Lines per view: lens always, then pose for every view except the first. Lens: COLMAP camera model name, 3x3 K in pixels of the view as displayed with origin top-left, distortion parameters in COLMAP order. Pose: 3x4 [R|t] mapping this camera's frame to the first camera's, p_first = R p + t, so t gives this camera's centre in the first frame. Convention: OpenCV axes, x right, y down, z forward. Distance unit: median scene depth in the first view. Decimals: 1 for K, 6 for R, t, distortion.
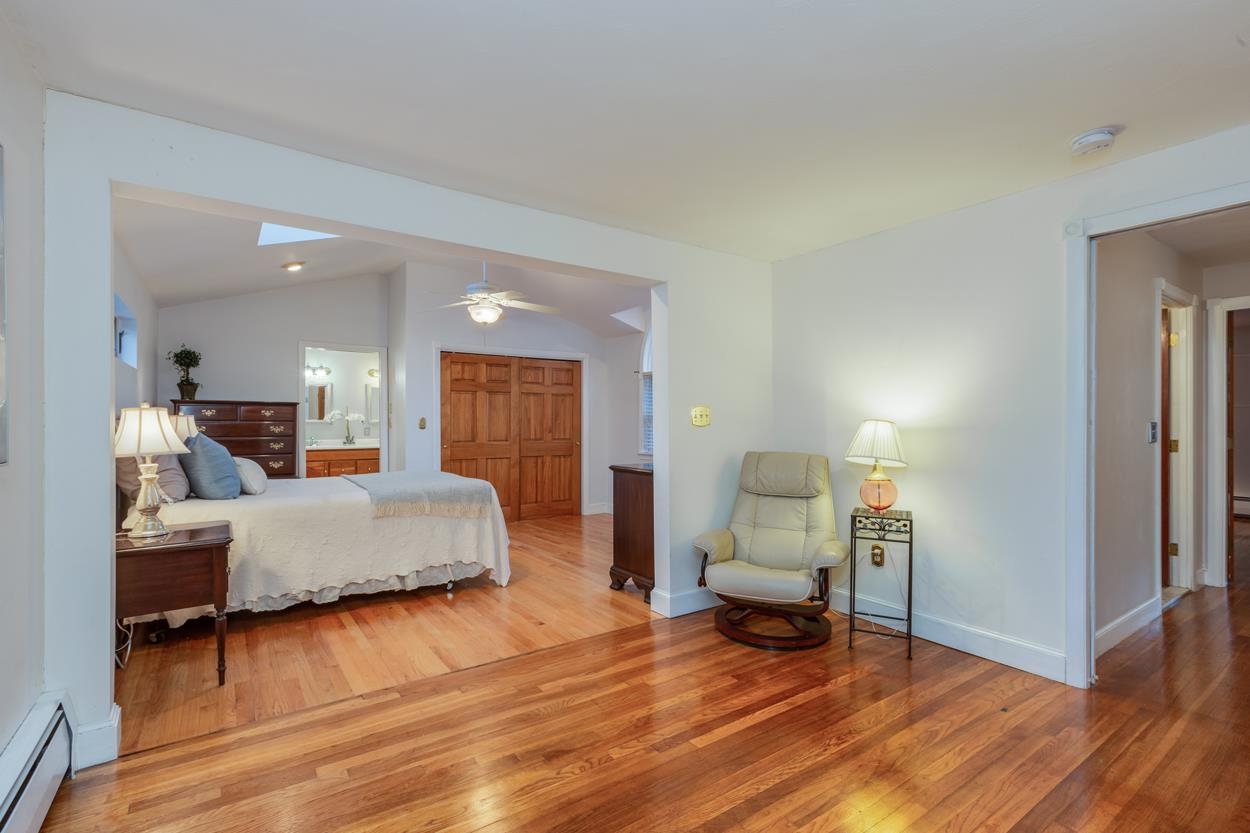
lens RADIAL K [[514.8, 0, 623.3], [0, 514.8, 421.7], [0, 0, 1]] dist [0.000613, 0.000065]
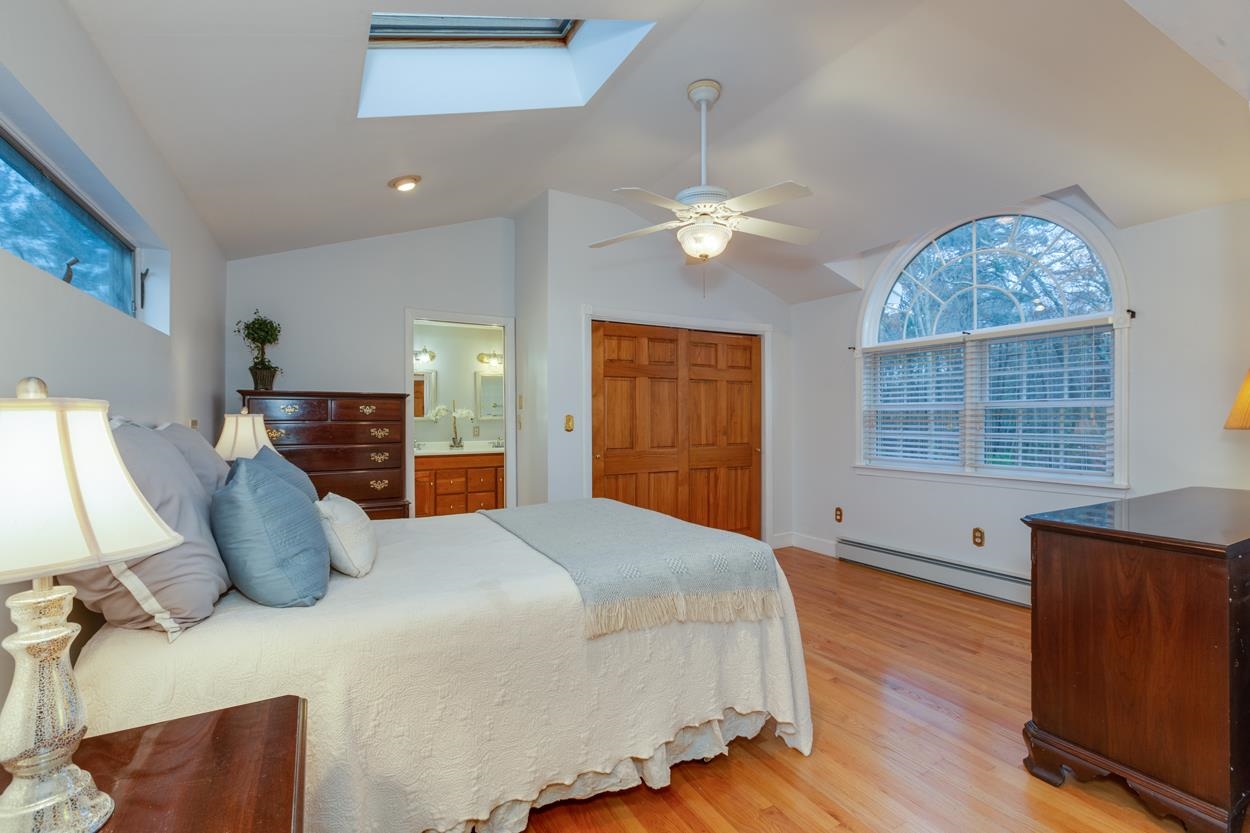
lens RADIAL K [[560.2, 0, 624.6], [0, 560.2, 417.2], [0, 0, 1]] dist [-0.000007, 0.000118]
pose [[0.987270, -0.000221, -0.159052, -0.212024], [0.000509, 0.999998, 0.001766, -0.006855], [0.159052, -0.001824, 0.987269, 0.287821]]
